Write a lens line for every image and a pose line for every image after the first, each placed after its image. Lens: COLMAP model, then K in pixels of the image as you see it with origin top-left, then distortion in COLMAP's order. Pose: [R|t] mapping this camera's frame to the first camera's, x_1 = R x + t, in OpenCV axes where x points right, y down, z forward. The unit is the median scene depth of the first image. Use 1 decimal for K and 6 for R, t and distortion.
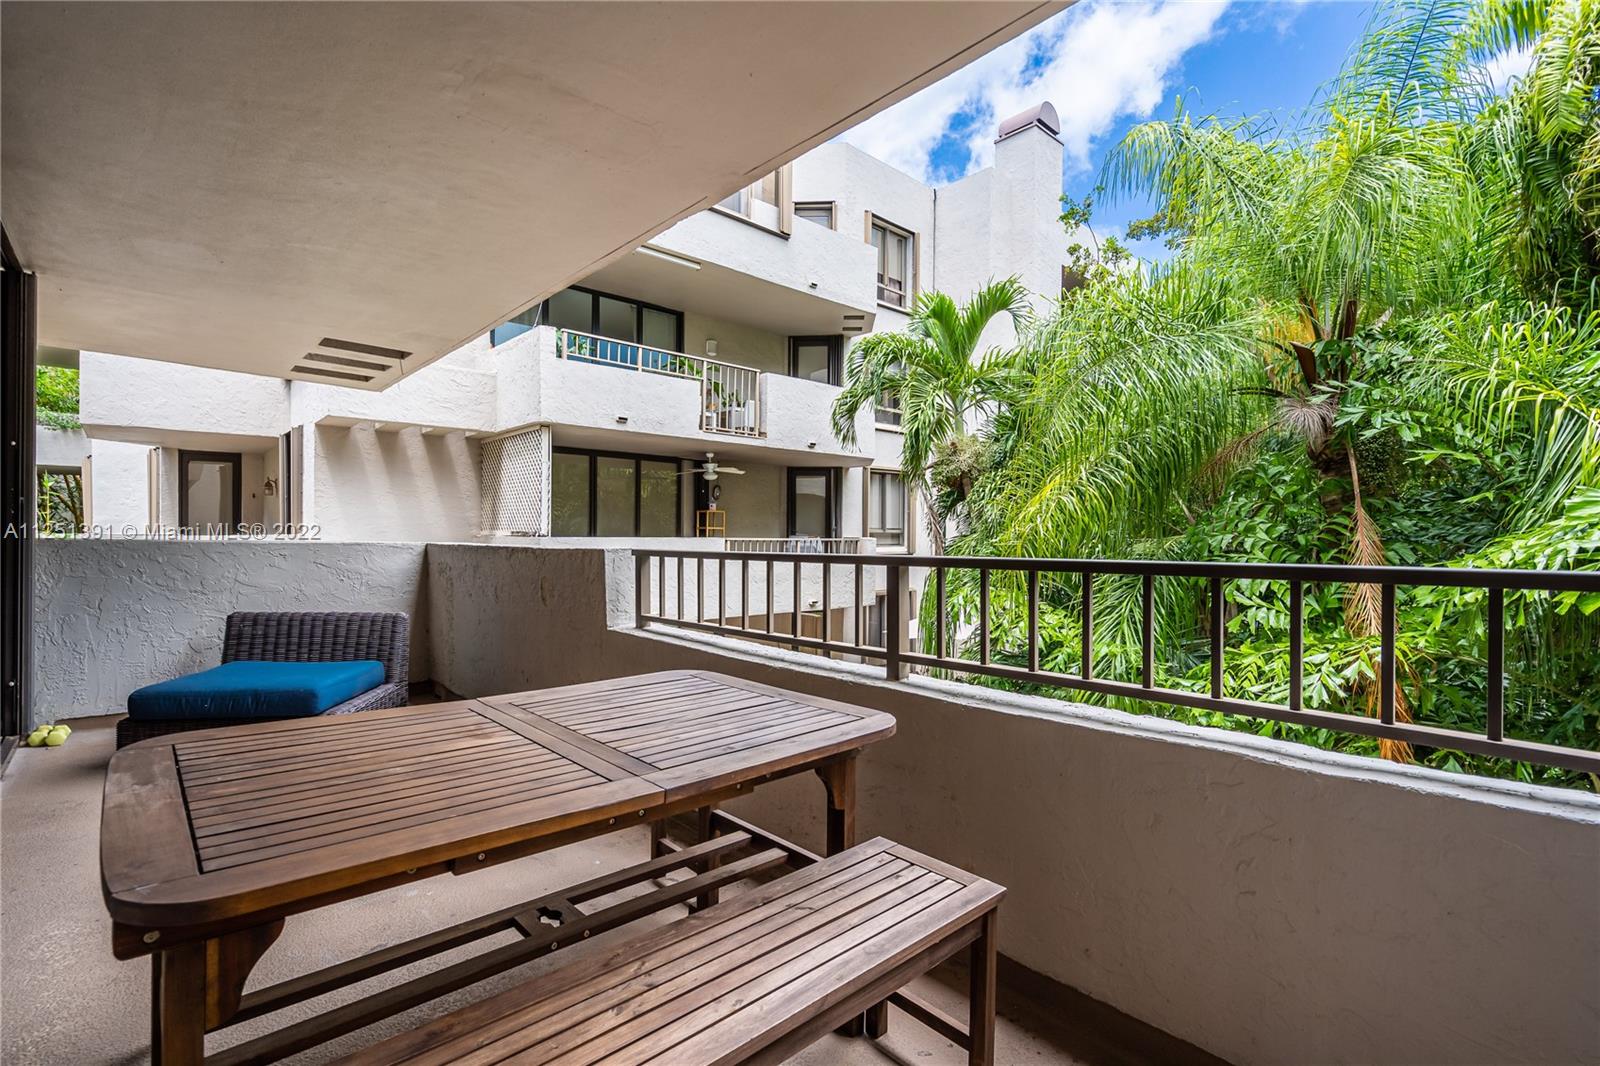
lens RADIAL K [[744.0, 0, 766.5], [0, 744.0, 539.1], [0, 0, 1]] dist [0.009058, -0.000639]
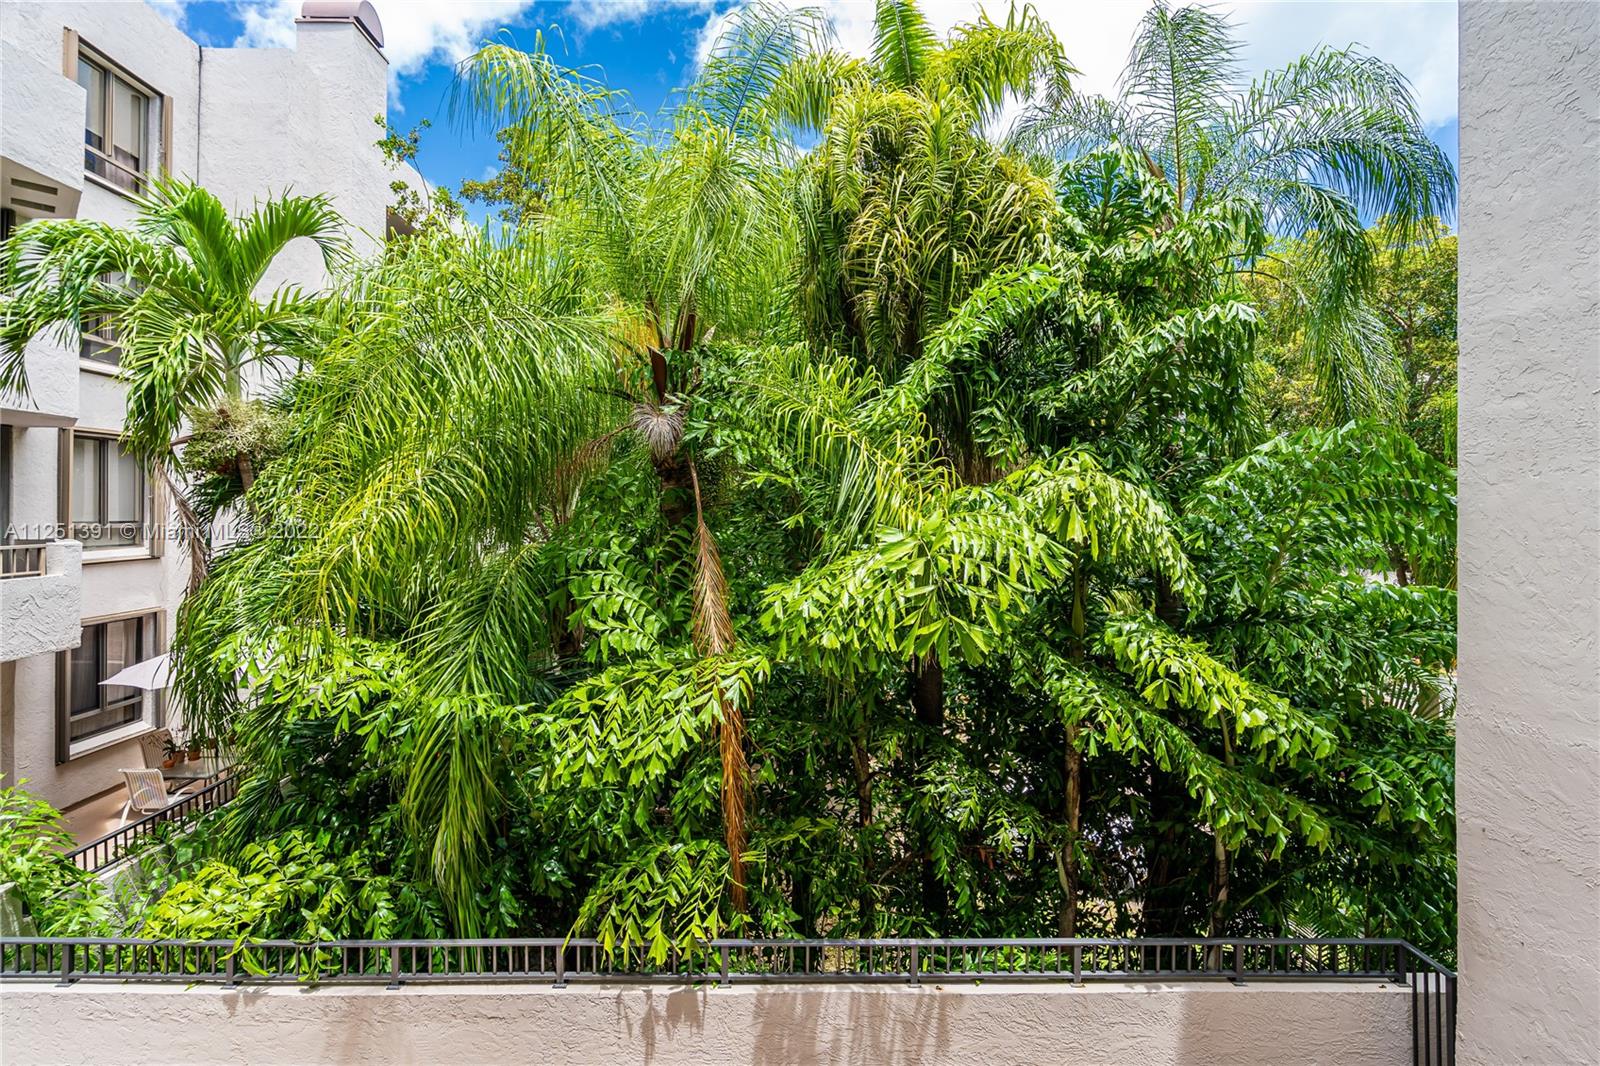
lens RADIAL K [[744.0, 0, 767.0], [0, 744.0, 489.3], [0, 0, 1]] dist [0.009058, -0.000639]
pose [[0.656249, 0.008876, 0.754492, 0.060087], [0.003463, 0.999885, -0.014775, -0.043432], [-0.754537, 0.012309, 0.656143, 0.168090]]
